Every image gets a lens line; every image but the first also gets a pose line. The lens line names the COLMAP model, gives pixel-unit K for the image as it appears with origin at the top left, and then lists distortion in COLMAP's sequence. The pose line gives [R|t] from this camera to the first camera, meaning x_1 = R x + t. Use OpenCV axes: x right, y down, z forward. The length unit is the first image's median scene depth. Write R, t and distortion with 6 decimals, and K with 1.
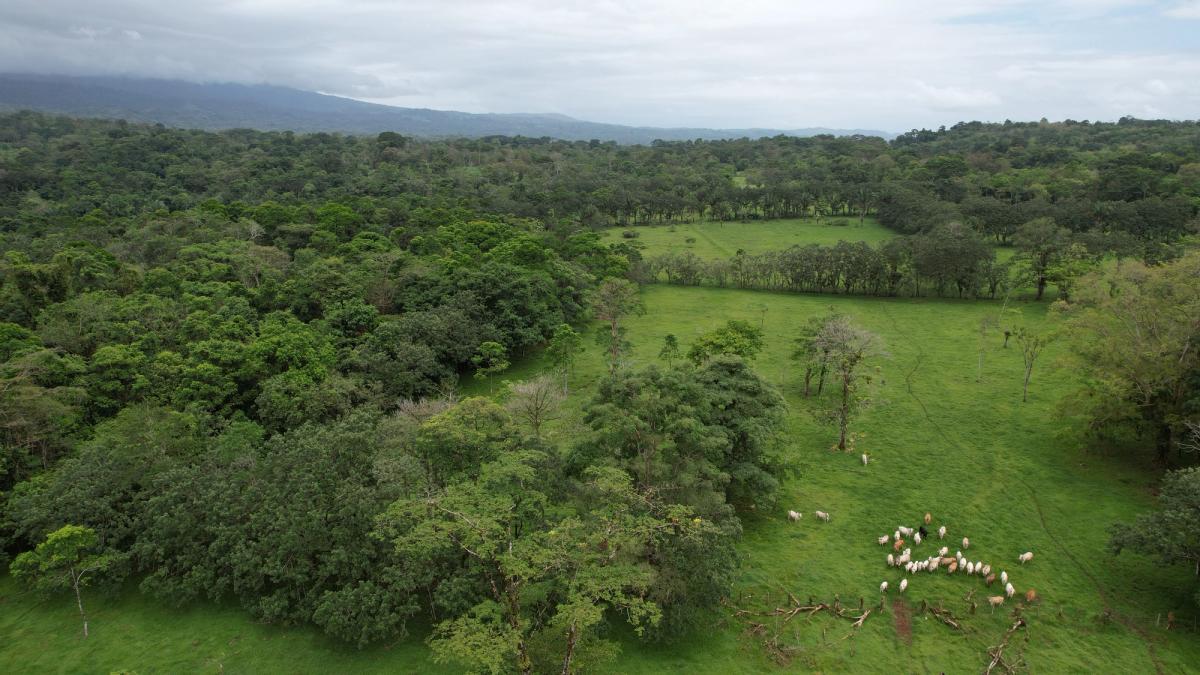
lens RADIAL K [[764.2, 0, 602.7], [0, 764.2, 343.5], [0, 0, 1]] dist [-0.078116, 0.067477]
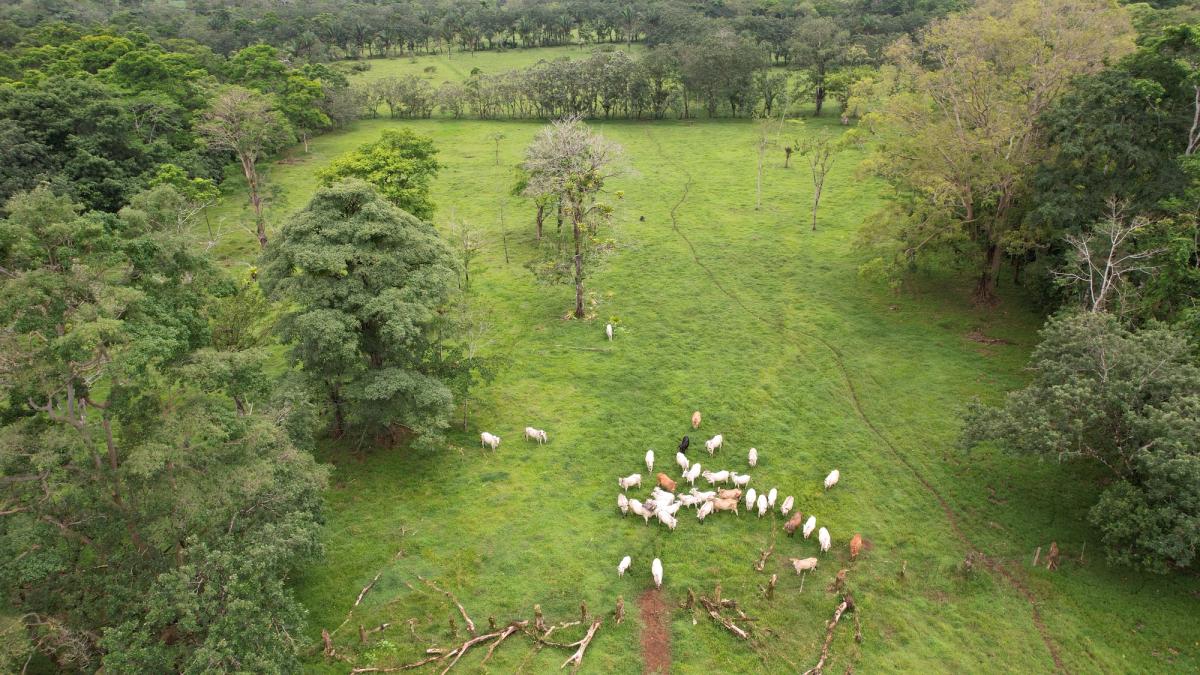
lens RADIAL K [[764.2, 0, 602.7], [0, 764.2, 343.5], [0, 0, 1]] dist [-0.078116, 0.067477]
pose [[0.961224, -0.112348, 0.251846, 0.160680], [0.063983, 0.979188, 0.192605, 0.031280], [-0.268243, -0.169023, 0.948407, 0.337298]]
